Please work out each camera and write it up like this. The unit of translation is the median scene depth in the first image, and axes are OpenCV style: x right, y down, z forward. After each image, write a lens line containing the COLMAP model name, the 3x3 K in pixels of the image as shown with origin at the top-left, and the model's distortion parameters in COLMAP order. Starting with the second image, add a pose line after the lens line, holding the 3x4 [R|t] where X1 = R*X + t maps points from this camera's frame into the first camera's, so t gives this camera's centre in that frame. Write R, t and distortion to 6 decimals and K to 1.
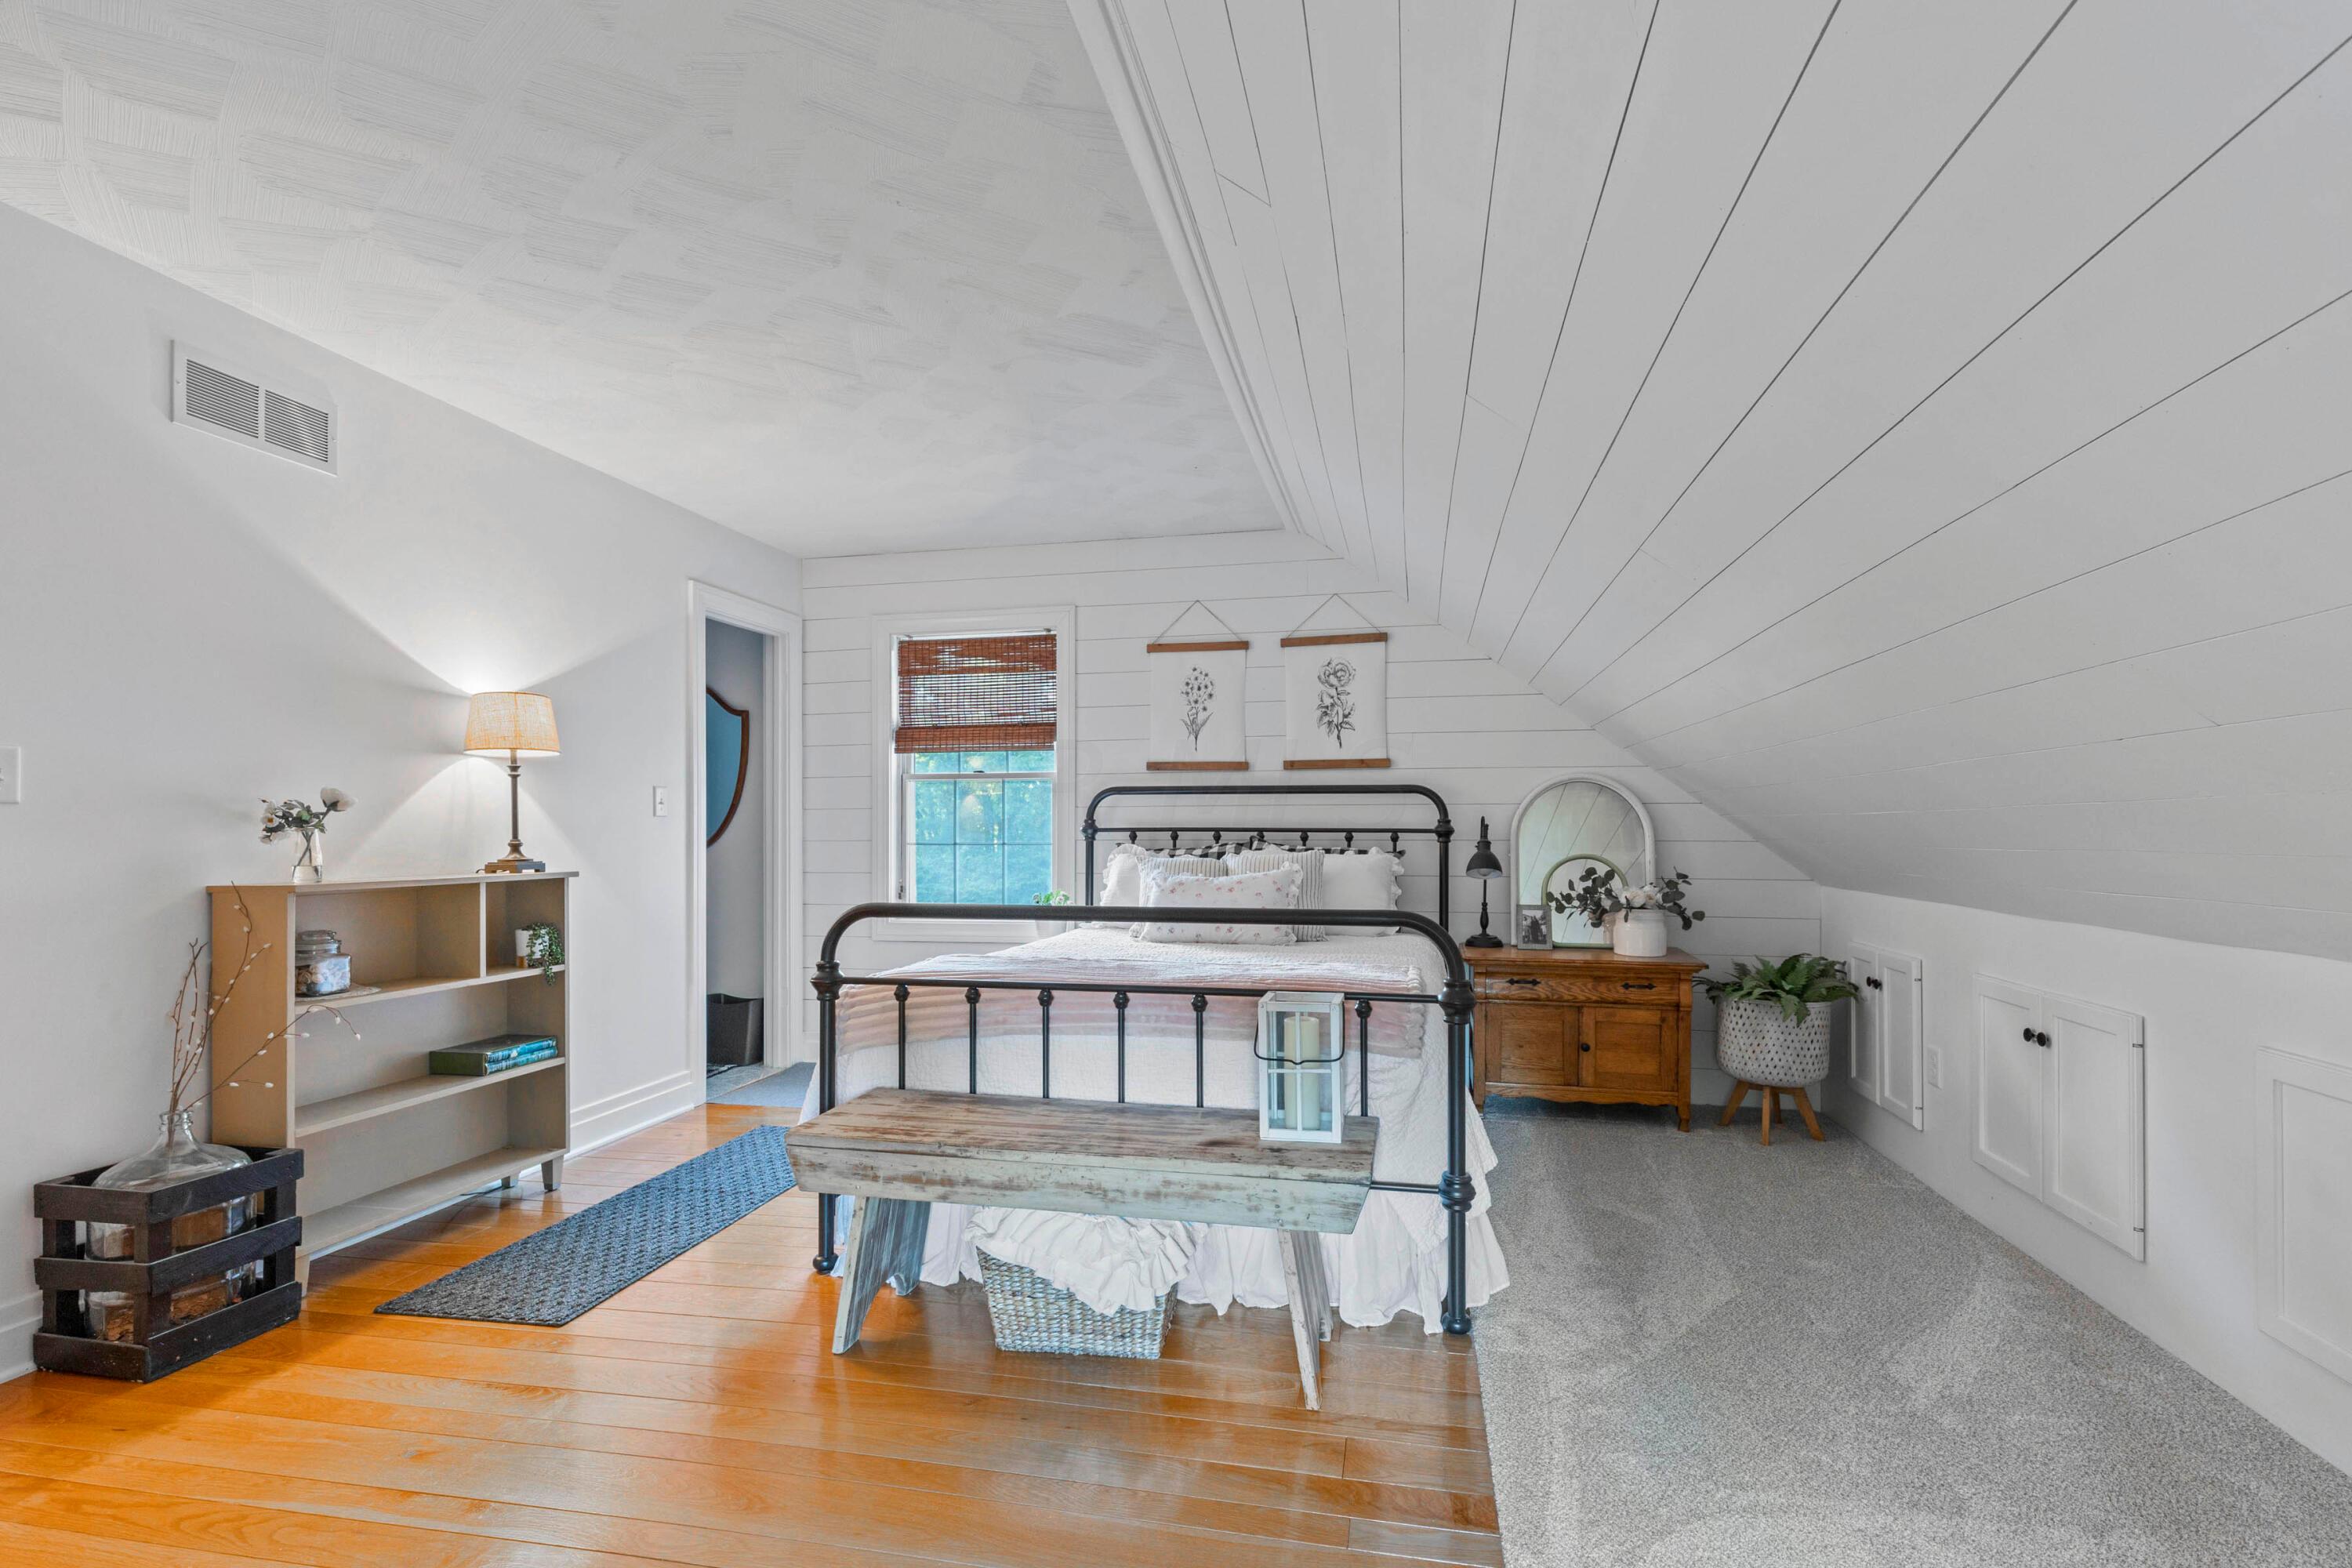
lens RADIAL K [[1084.8, 0, 1176.5], [0, 1084.8, 807.5], [0, 0, 1]] dist [0.015154, 0.000089]
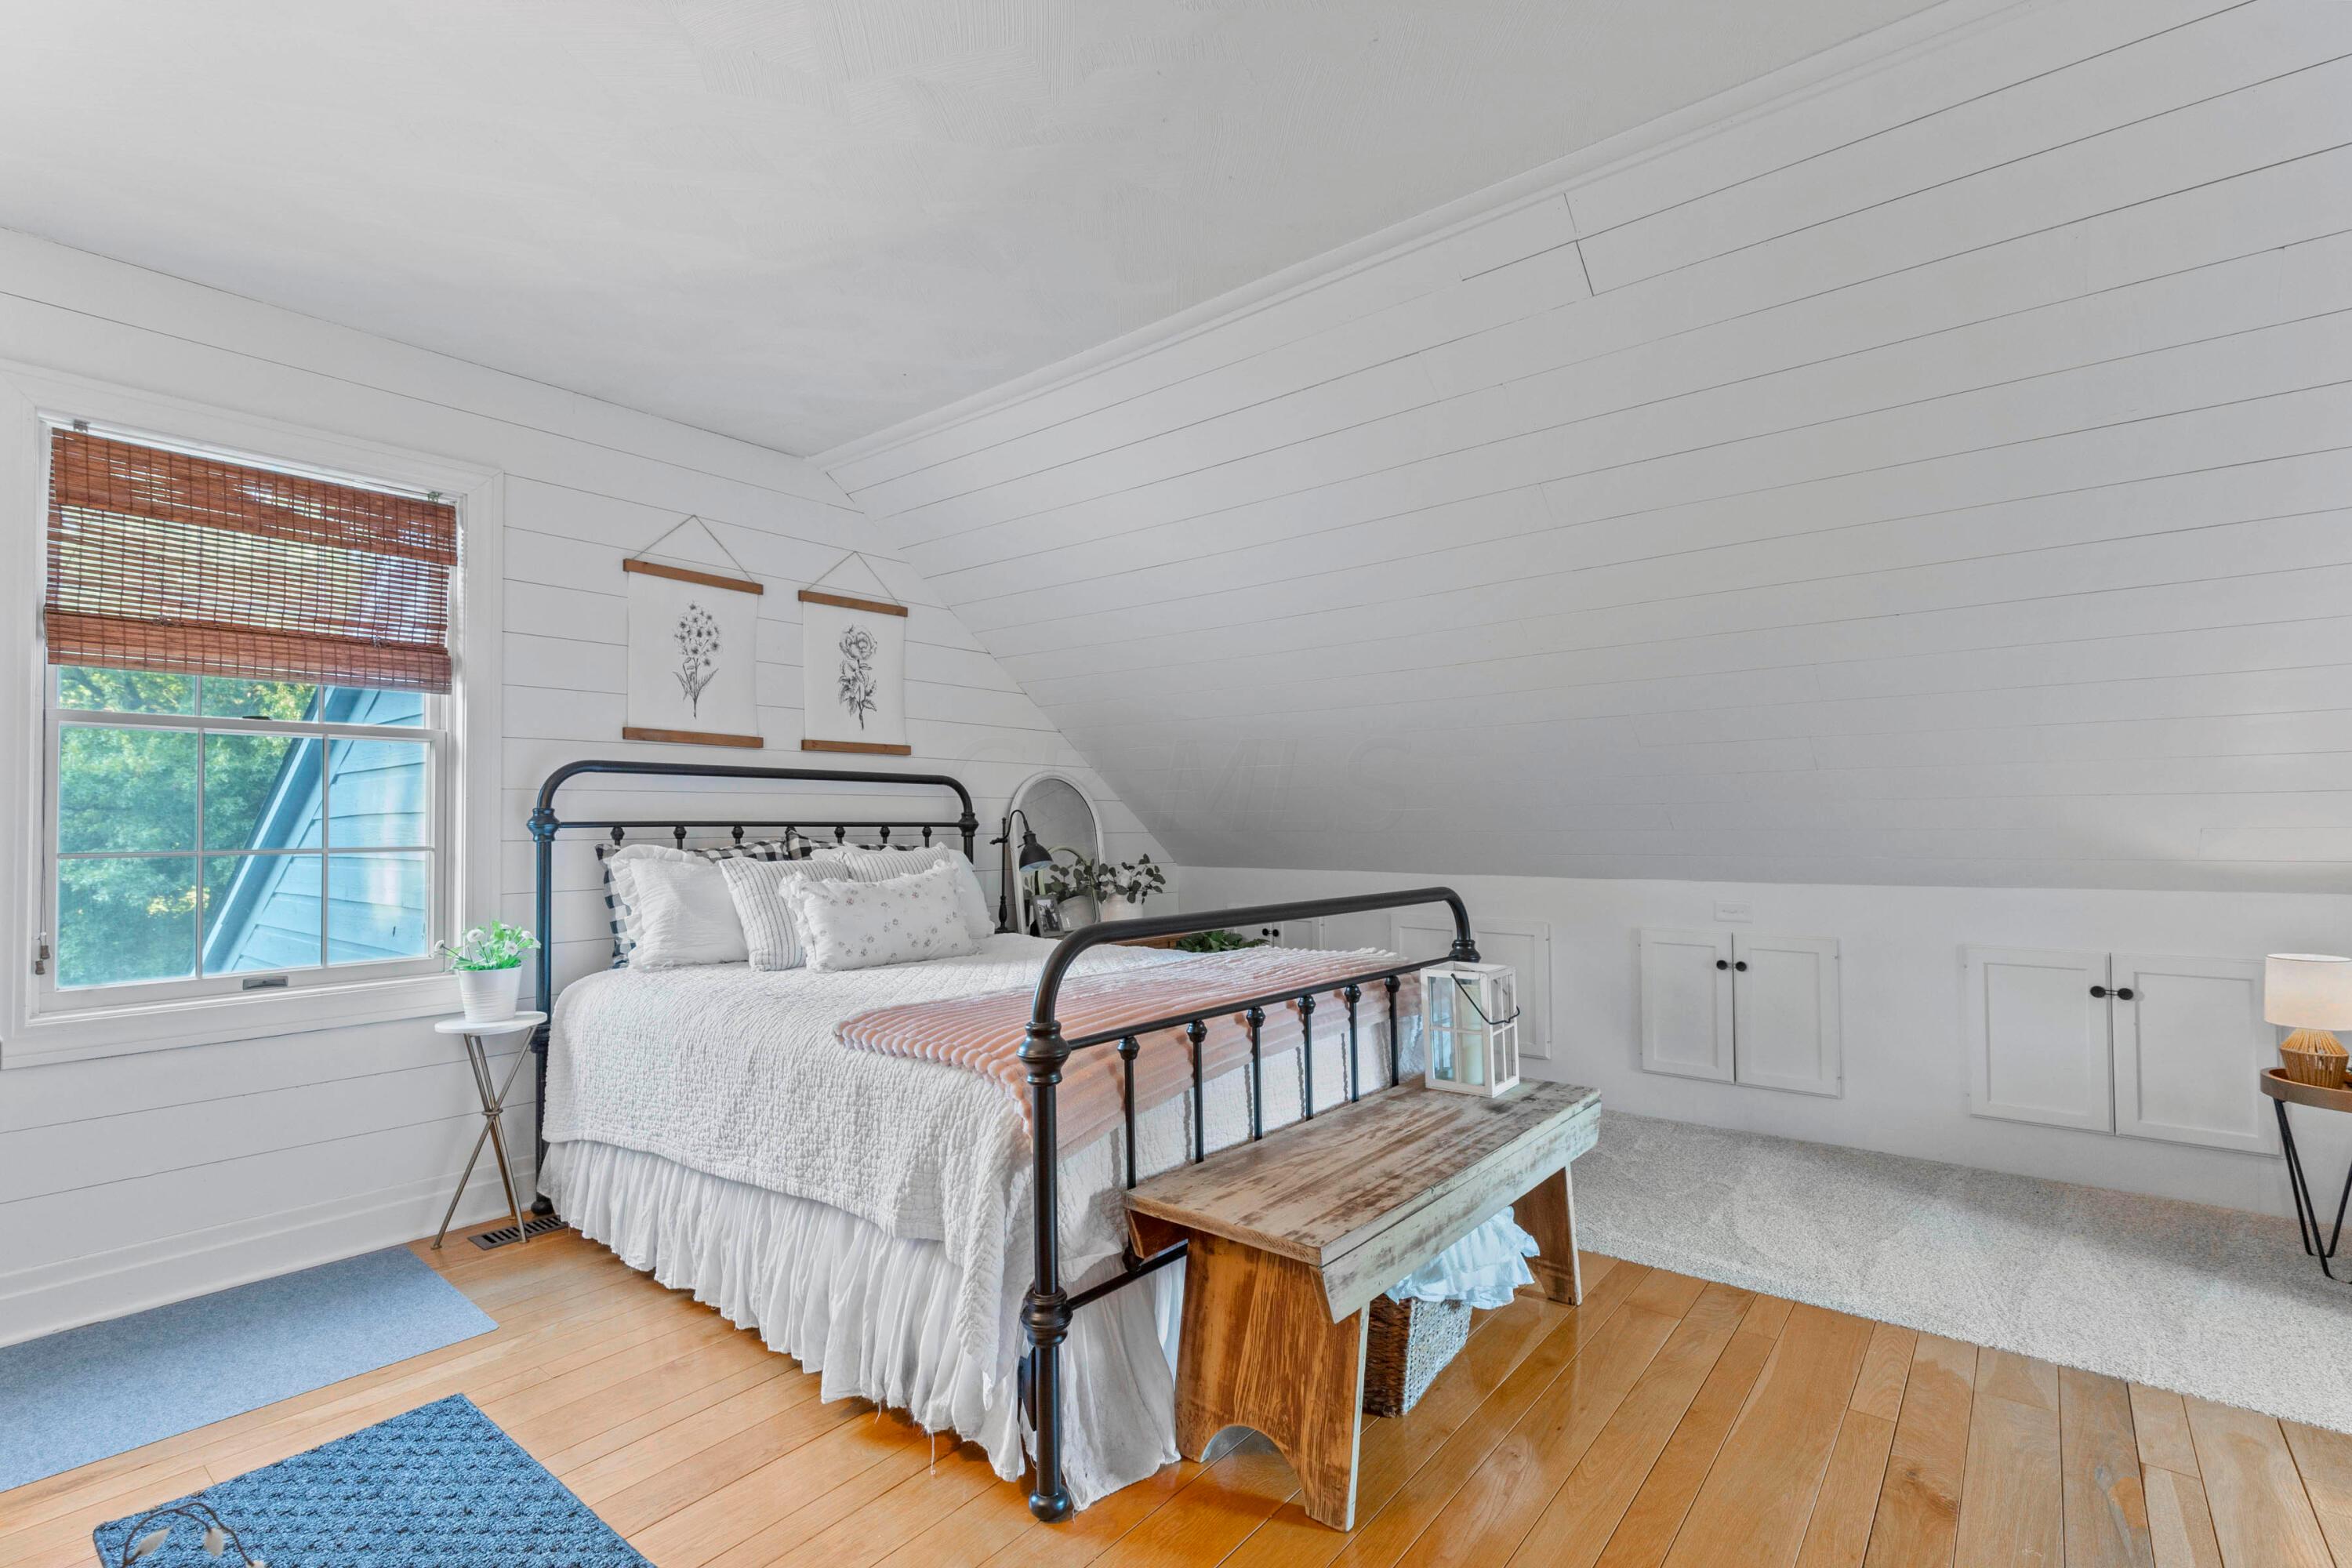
lens RADIAL K [[1084.8, 0, 1176.7], [0, 1084.8, 788.7], [0, 0, 1]] dist [0.015154, 0.000089]
pose [[0.444019, 0.028240, 0.895572, -0.515021], [-0.011733, 0.999601, -0.025703, 0.011894], [-0.895940, 0.000904, 0.444173, 0.387266]]
